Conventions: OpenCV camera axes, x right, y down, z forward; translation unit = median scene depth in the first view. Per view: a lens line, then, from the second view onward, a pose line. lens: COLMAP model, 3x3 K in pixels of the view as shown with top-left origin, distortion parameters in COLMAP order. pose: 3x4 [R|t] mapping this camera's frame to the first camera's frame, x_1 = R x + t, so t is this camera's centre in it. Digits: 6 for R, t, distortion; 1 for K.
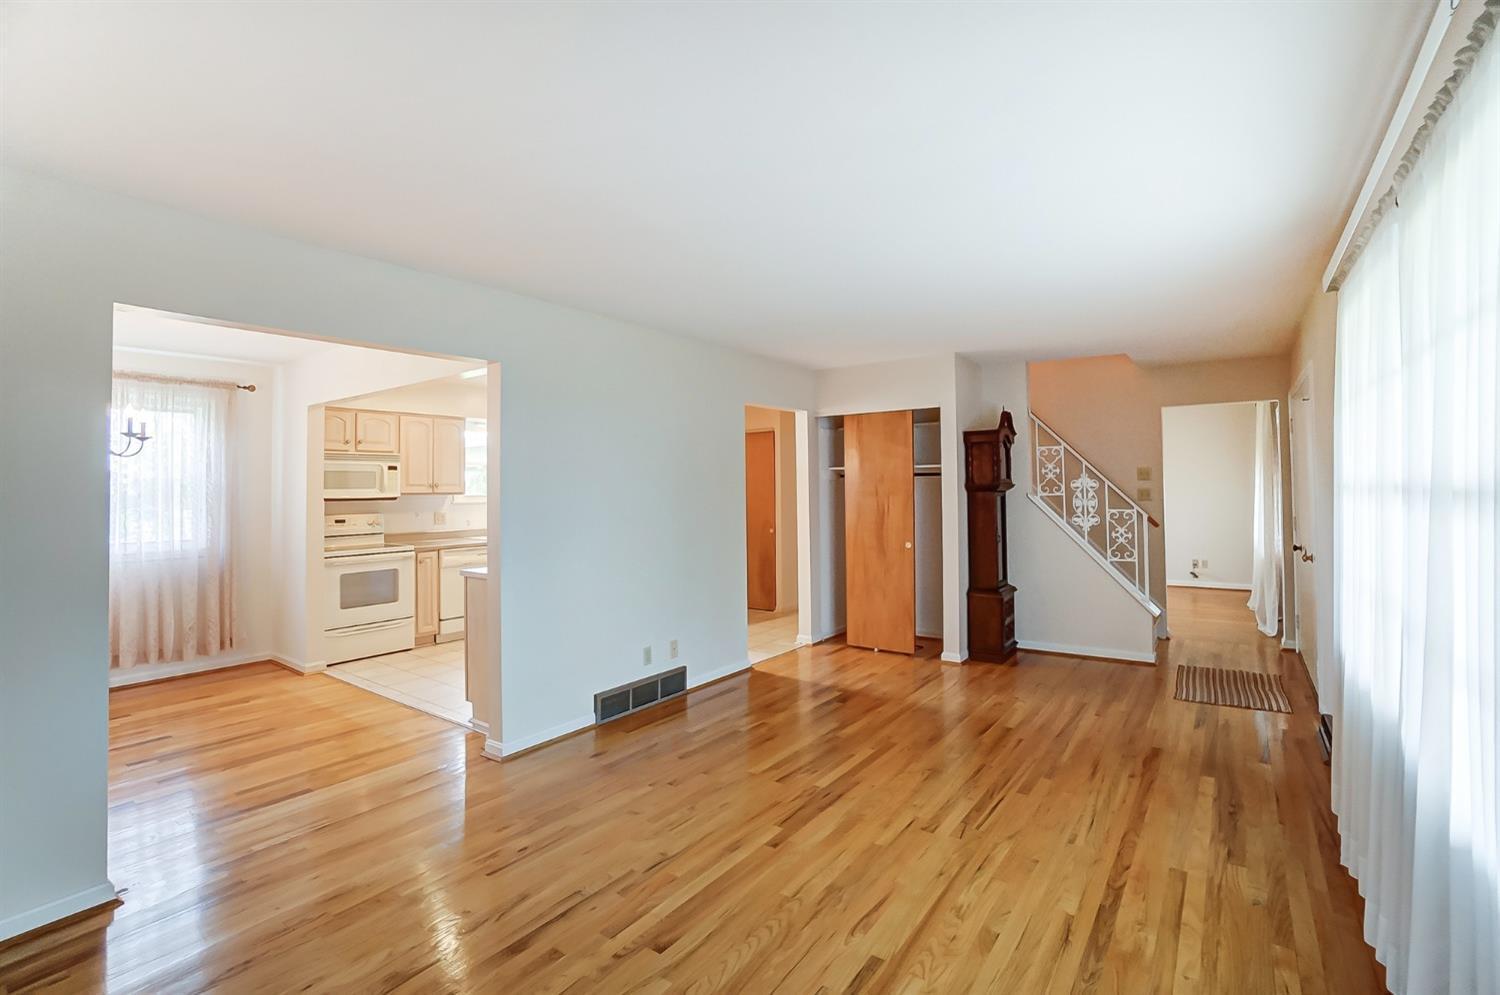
lens RADIAL K [[675.5, 0, 728.6], [0, 675.5, 491.8], [0, 0, 1]] dist [-0.031330, 0.000576]
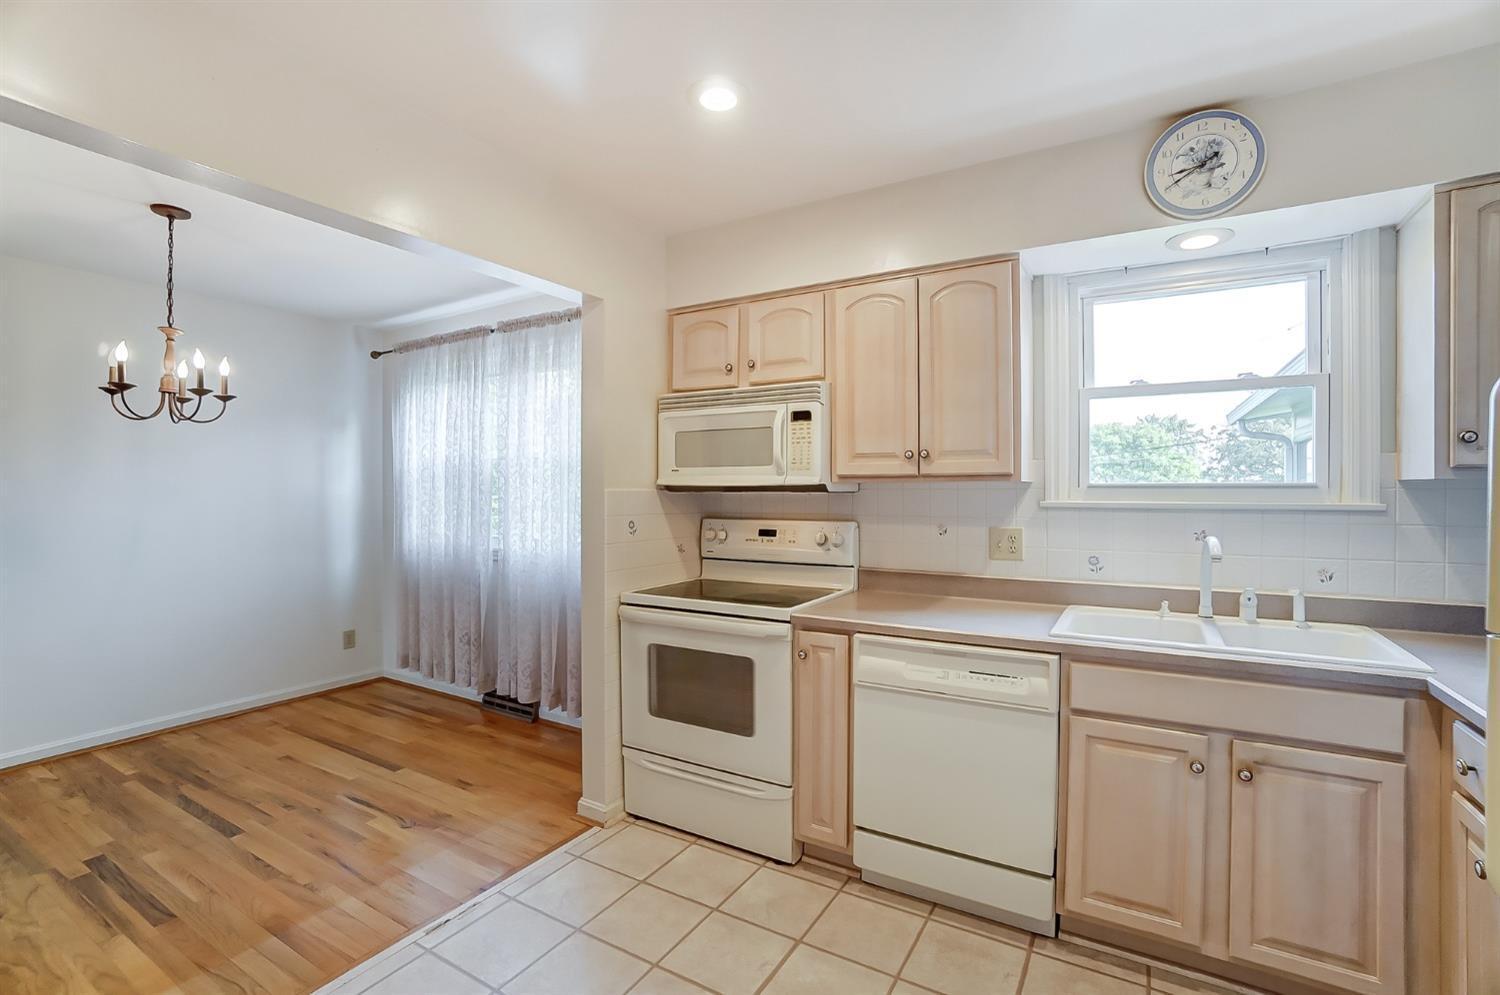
lens RADIAL K [[677.3, 0, 751.1], [0, 677.3, 486.9], [0, 0, 1]] dist [-0.041163, 0.018073]
pose [[0.101605, 0.008158, -0.994791, -0.086961], [-0.001715, 0.999966, 0.008025, 0.006286], [0.994823, 0.000890, 0.101615, 1.016465]]
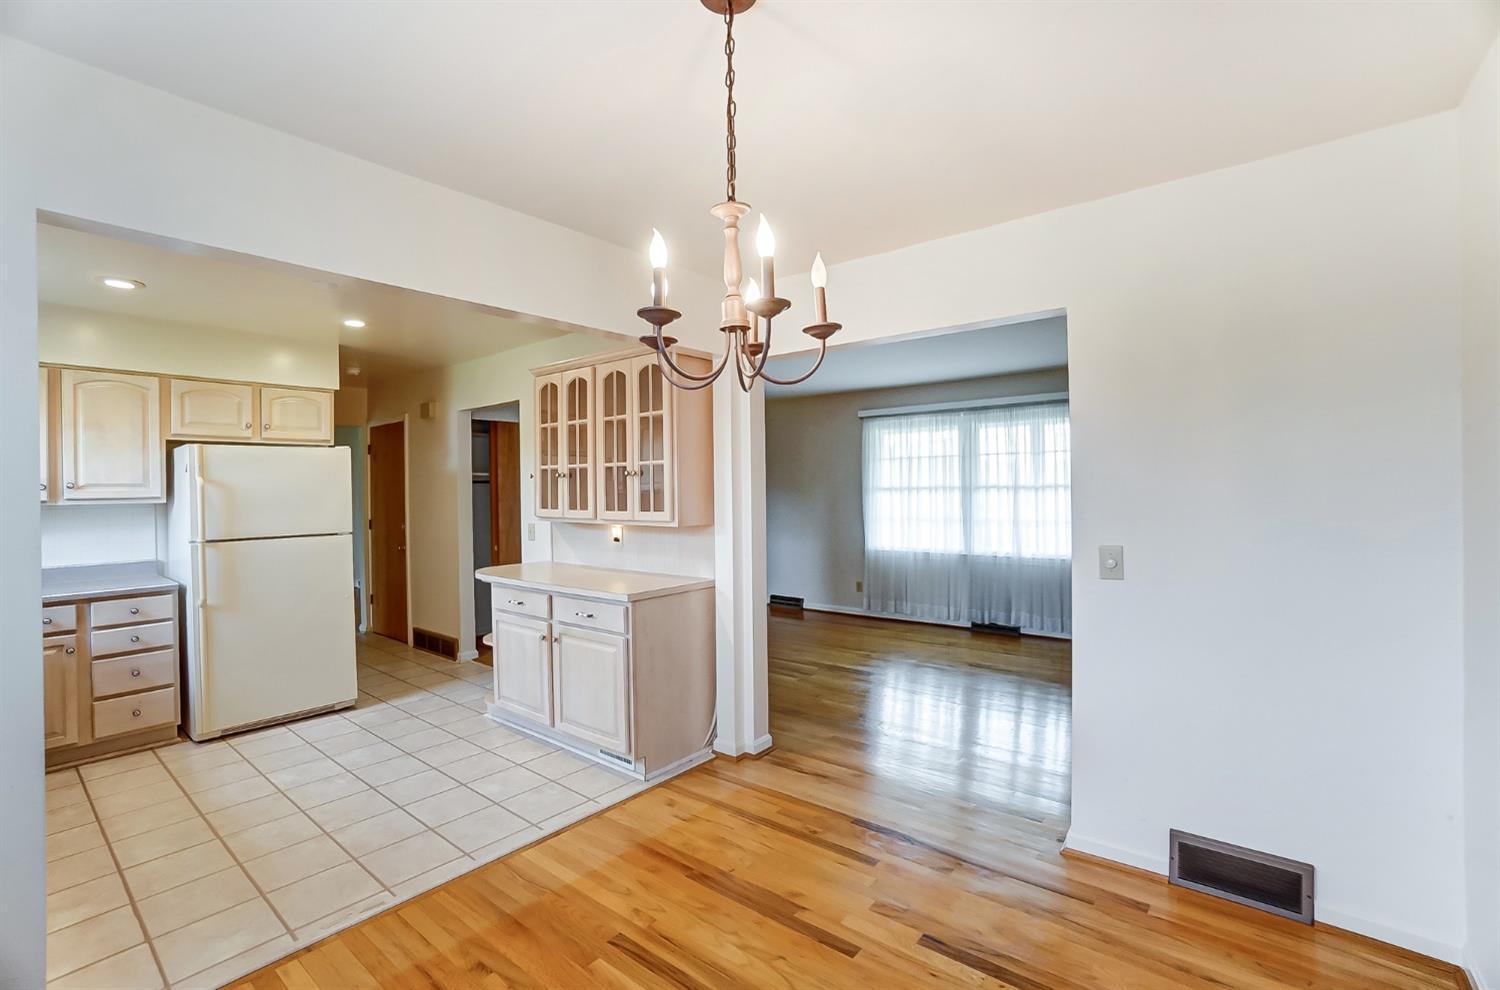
lens RADIAL K [[677.3, 0, 751.1], [0, 677.3, 484.4], [0, 0, 1]] dist [-0.041163, 0.018073]
pose [[0.043377, 0.010578, 0.999003, -0.878690], [0.012920, 0.999854, -0.011148, 0.001142], [-0.998975, 0.013390, 0.043234, 0.623074]]
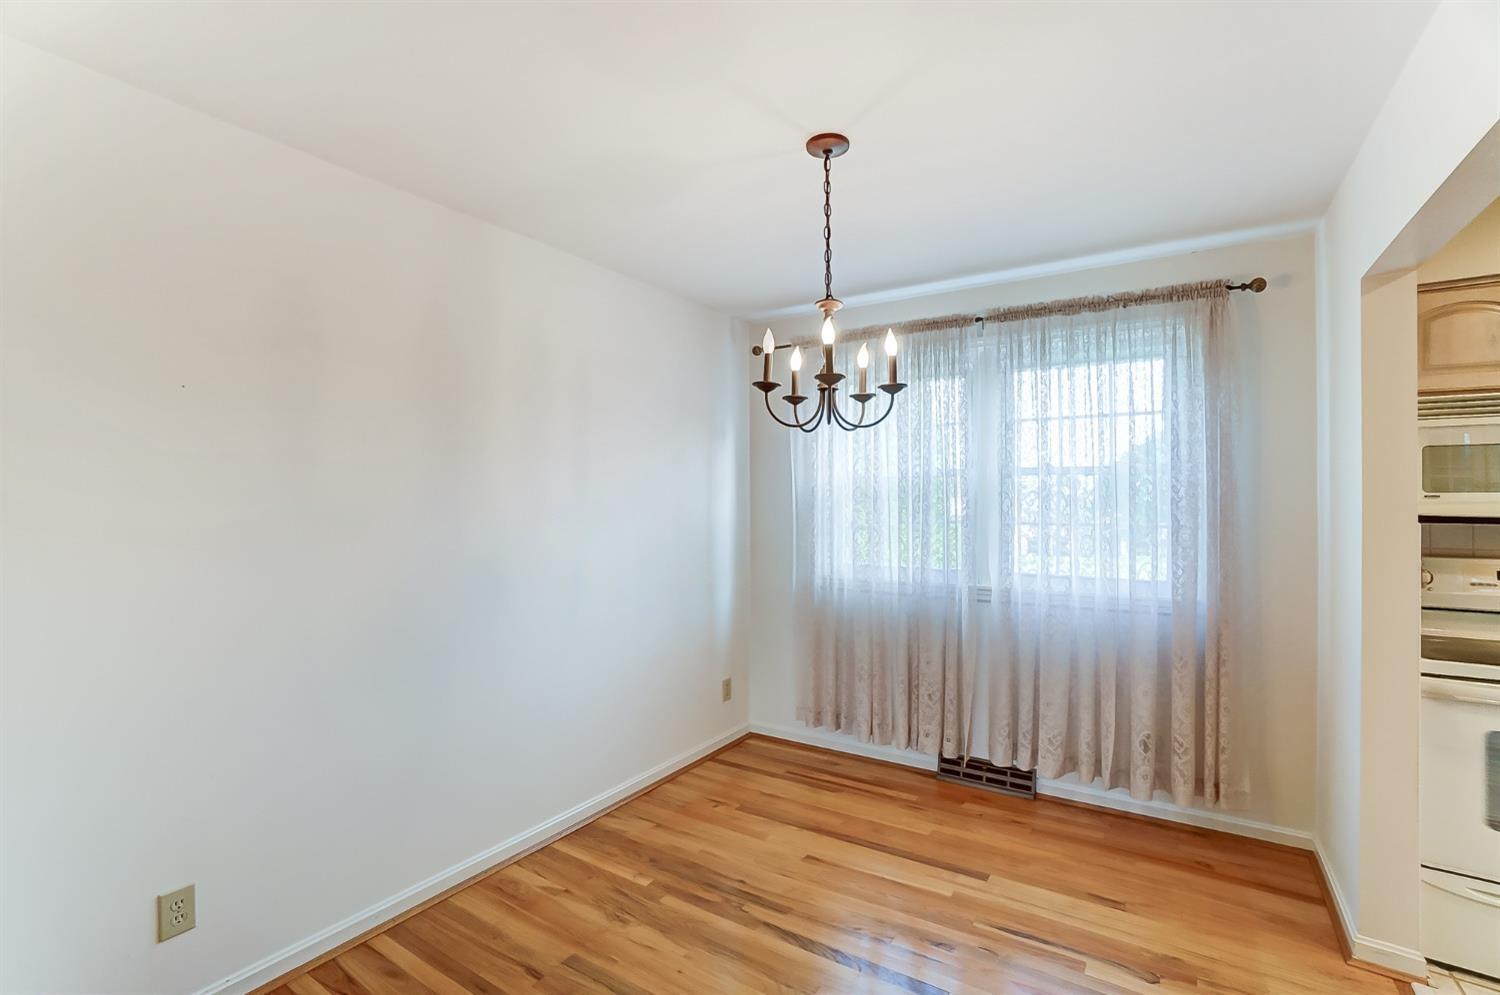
lens RADIAL K [[675.5, 0, 728.6], [0, 675.5, 491.8], [0, 0, 1]] dist [-0.031330, 0.000576]
pose [[0.076754, 0.003899, -0.997042, -0.259179], [-0.003927, 0.999986, 0.003609, -0.005098], [0.997042, 0.003638, 0.076769, 0.558560]]
